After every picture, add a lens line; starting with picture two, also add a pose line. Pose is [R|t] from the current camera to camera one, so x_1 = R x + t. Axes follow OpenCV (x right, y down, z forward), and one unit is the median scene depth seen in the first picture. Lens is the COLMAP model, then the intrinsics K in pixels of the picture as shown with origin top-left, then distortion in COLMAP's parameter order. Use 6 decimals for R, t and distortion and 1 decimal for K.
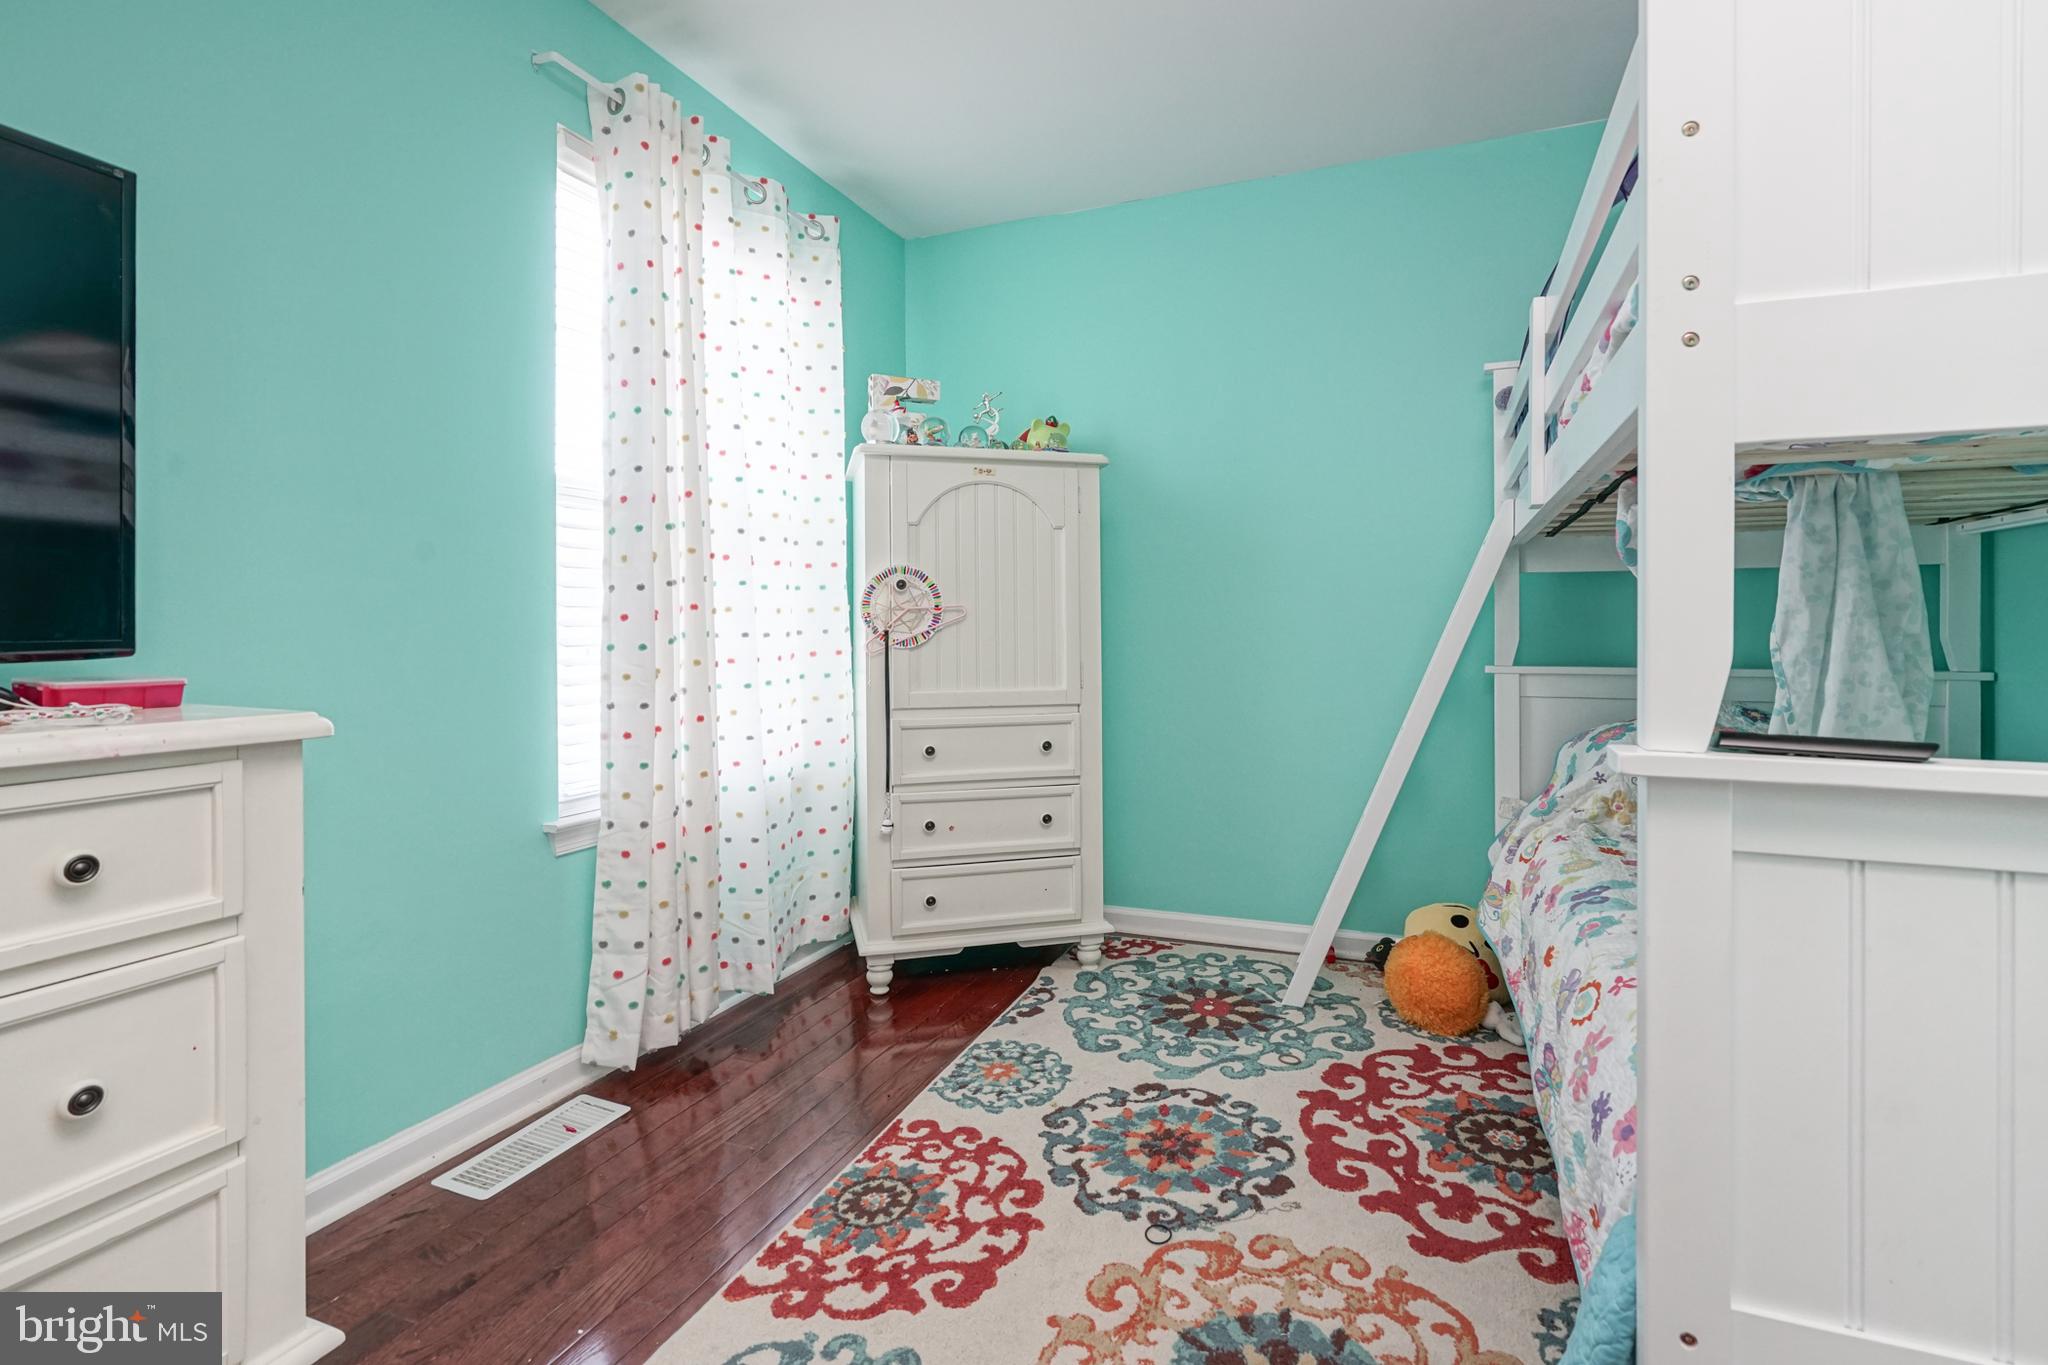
lens RADIAL K [[934.2, 0, 1050.8], [0, 934.2, 633.1], [0, 0, 1]] dist [-0.007551, 0.003237]
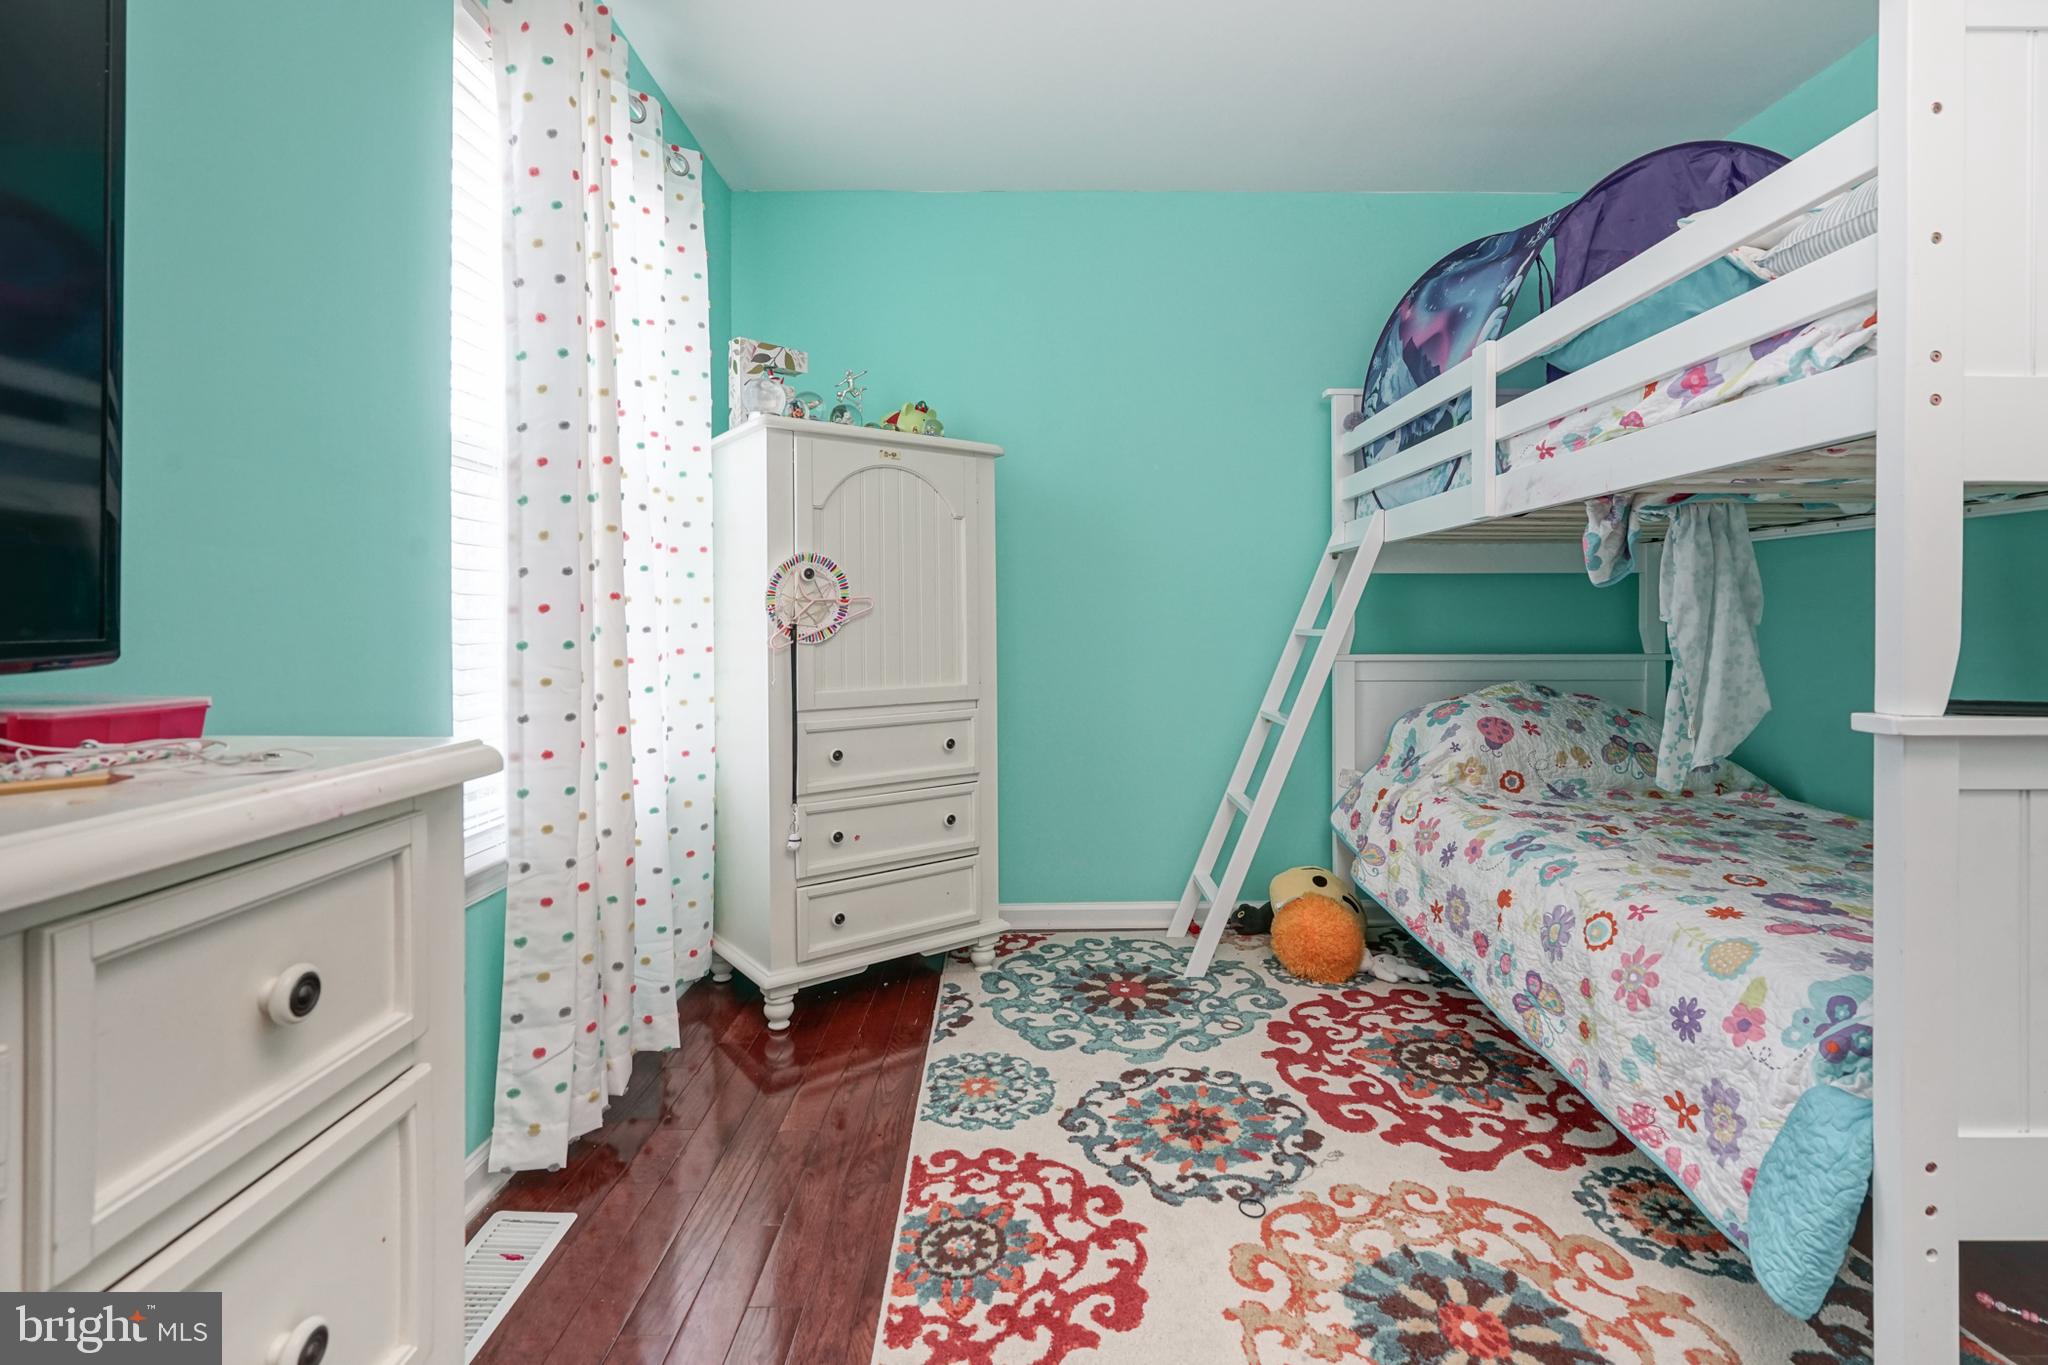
lens RADIAL K [[934.2, 0, 1021.8], [0, 934.2, 626.5], [0, 0, 1]] dist [-0.007551, 0.003237]
pose [[0.929427, -0.002222, 0.368998, -0.370739], [0.002418, 0.999997, -0.000071, -0.000046], [-0.368997, 0.000958, 0.929430, 0.098948]]
